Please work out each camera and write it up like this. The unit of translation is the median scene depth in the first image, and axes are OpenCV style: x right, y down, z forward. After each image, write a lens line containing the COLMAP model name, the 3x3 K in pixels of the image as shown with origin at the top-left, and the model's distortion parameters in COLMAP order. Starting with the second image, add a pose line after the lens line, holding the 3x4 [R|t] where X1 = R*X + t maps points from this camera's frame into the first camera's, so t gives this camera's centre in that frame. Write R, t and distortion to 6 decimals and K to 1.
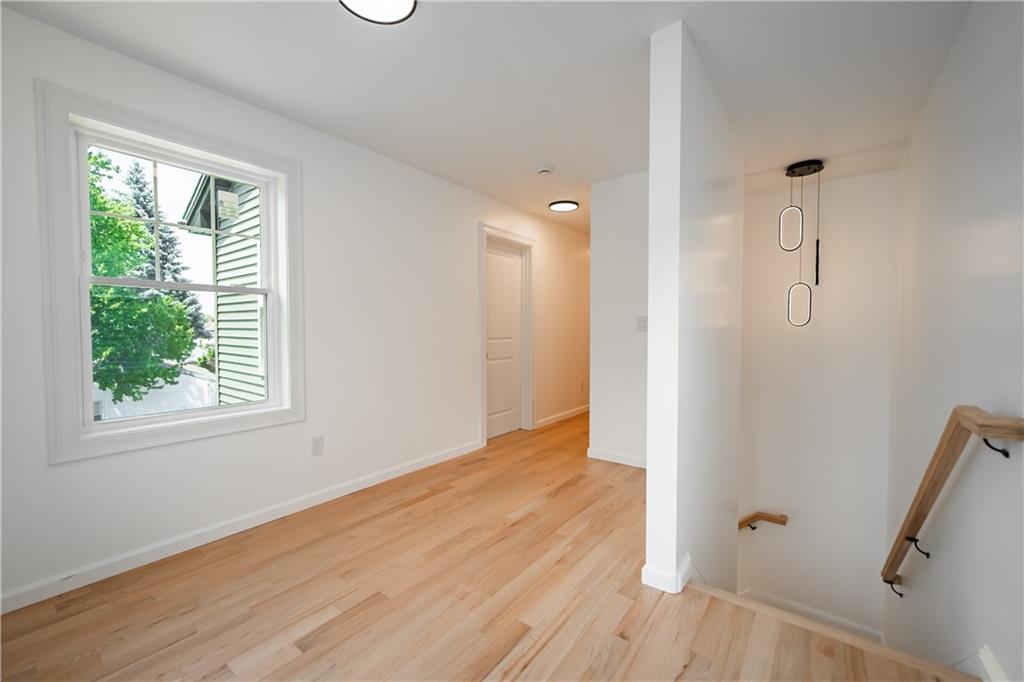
lens RADIAL K [[415.7, 0, 512.0], [0, 415.7, 341.0], [0, 0, 1]] dist [-0.000889, -0.000068]
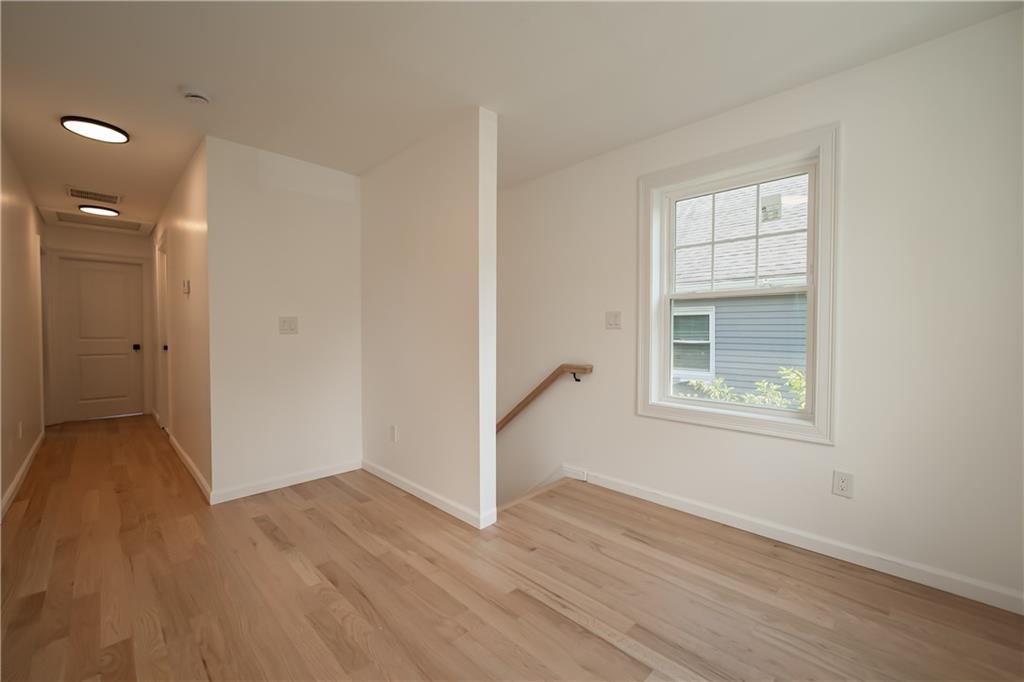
lens RADIAL K [[415.7, 0, 512.0], [0, 415.7, 341.0], [0, 0, 1]] dist [-0.000889, -0.000068]
pose [[0.132604, -0.027963, 0.990775, -0.758628], [0.034598, 0.999123, 0.023568, -0.017654], [-0.990565, 0.031154, 0.133456, 0.588837]]
